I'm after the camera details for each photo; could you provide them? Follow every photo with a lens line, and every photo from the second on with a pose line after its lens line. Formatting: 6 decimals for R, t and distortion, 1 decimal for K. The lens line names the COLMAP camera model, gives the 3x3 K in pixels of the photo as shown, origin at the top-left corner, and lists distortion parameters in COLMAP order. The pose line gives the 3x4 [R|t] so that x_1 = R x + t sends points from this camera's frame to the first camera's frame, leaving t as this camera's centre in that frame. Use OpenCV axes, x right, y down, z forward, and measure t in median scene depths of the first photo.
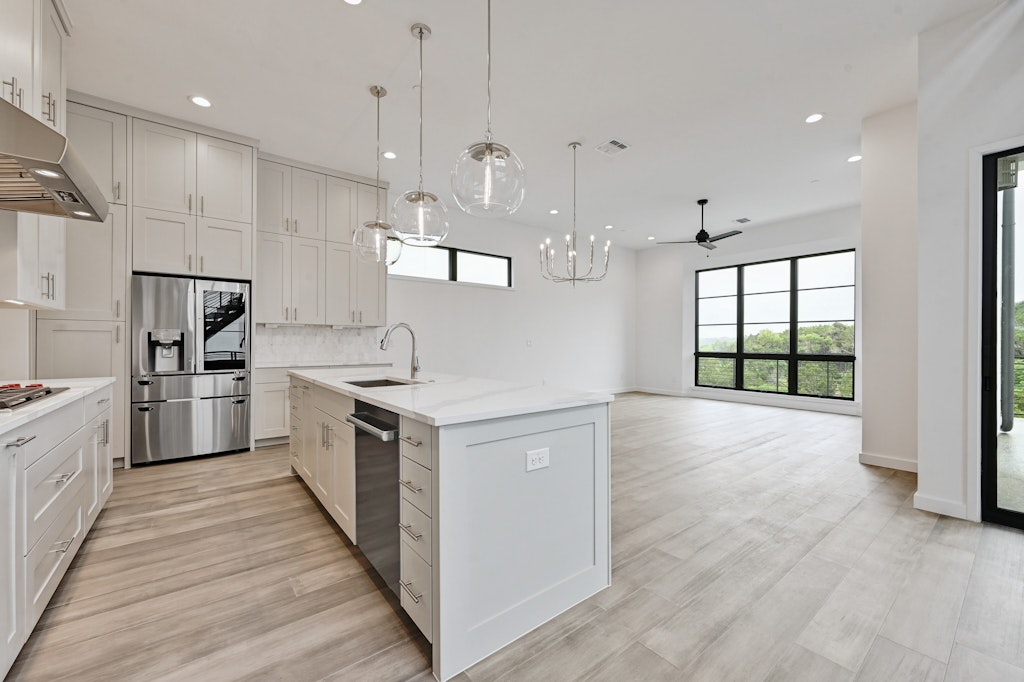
lens RADIAL K [[406.7, 0, 511.0], [0, 406.7, 343.0], [0, 0, 1]] dist [-0.000761, 0.000994]
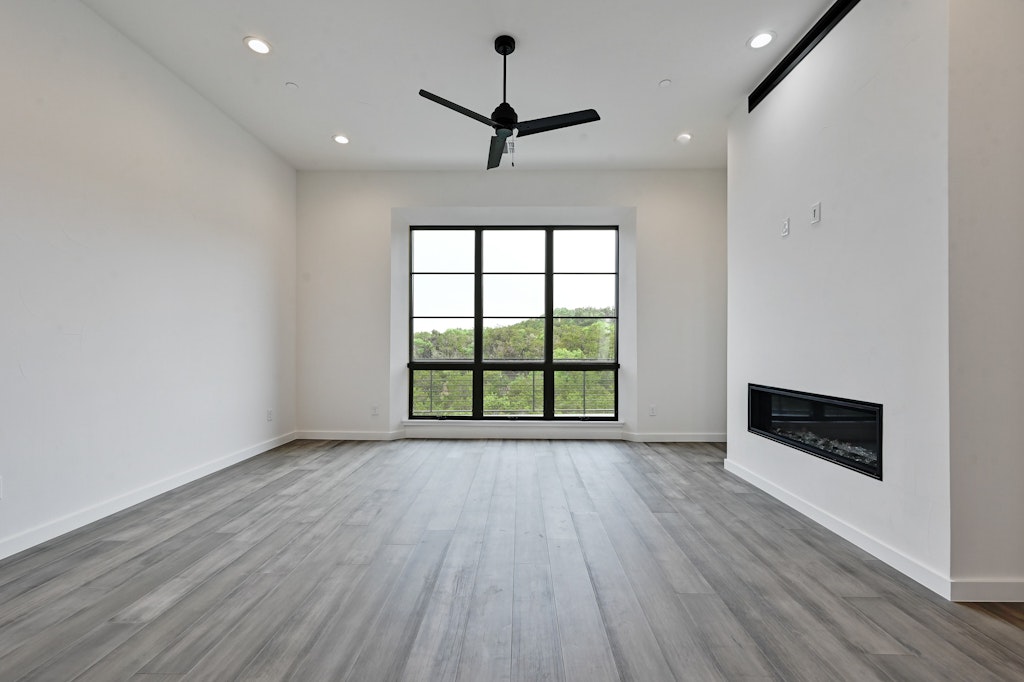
lens RADIAL K [[406.7, 0, 512.2], [0, 406.7, 344.0], [0, 0, 1]] dist [-0.000761, 0.000994]
pose [[0.626288, 0.005636, 0.779571, 0.096170], [-0.000063, 0.999974, -0.007179, 0.000379], [-0.779592, 0.004448, 0.626272, 0.591001]]
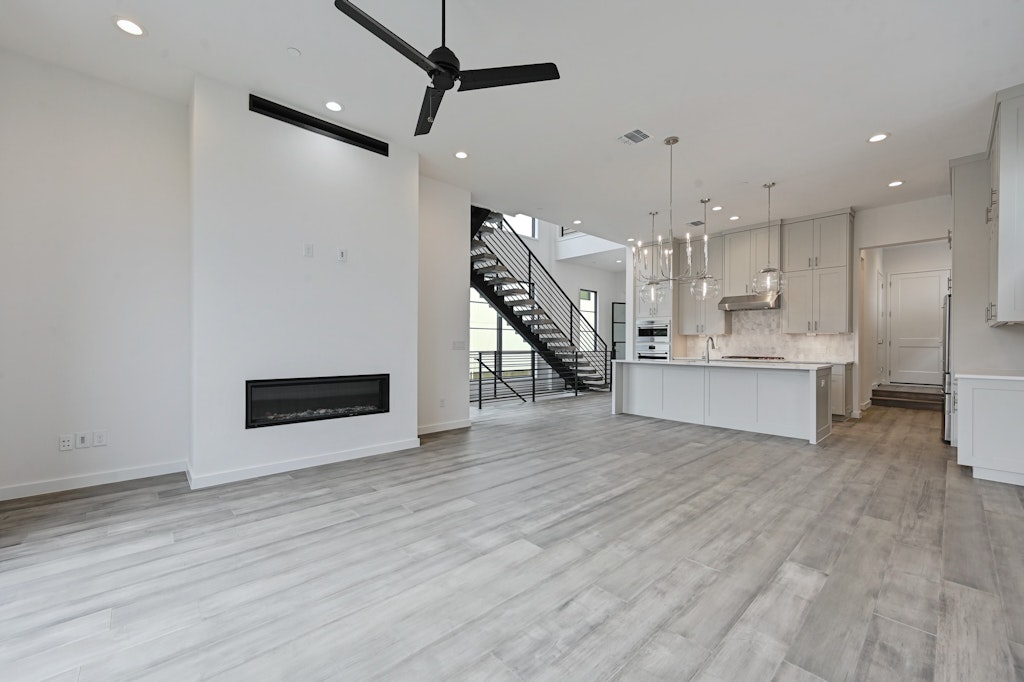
lens RADIAL K [[406.7, 0, 514.8], [0, 406.7, 343.7], [0, 0, 1]] dist [-0.000761, 0.000994]
pose [[-0.996105, -0.002499, -0.088136, 0.184075], [-0.002458, 0.999997, -0.000574, 0.000005], [0.088137, -0.000356, -0.996108, 0.777062]]
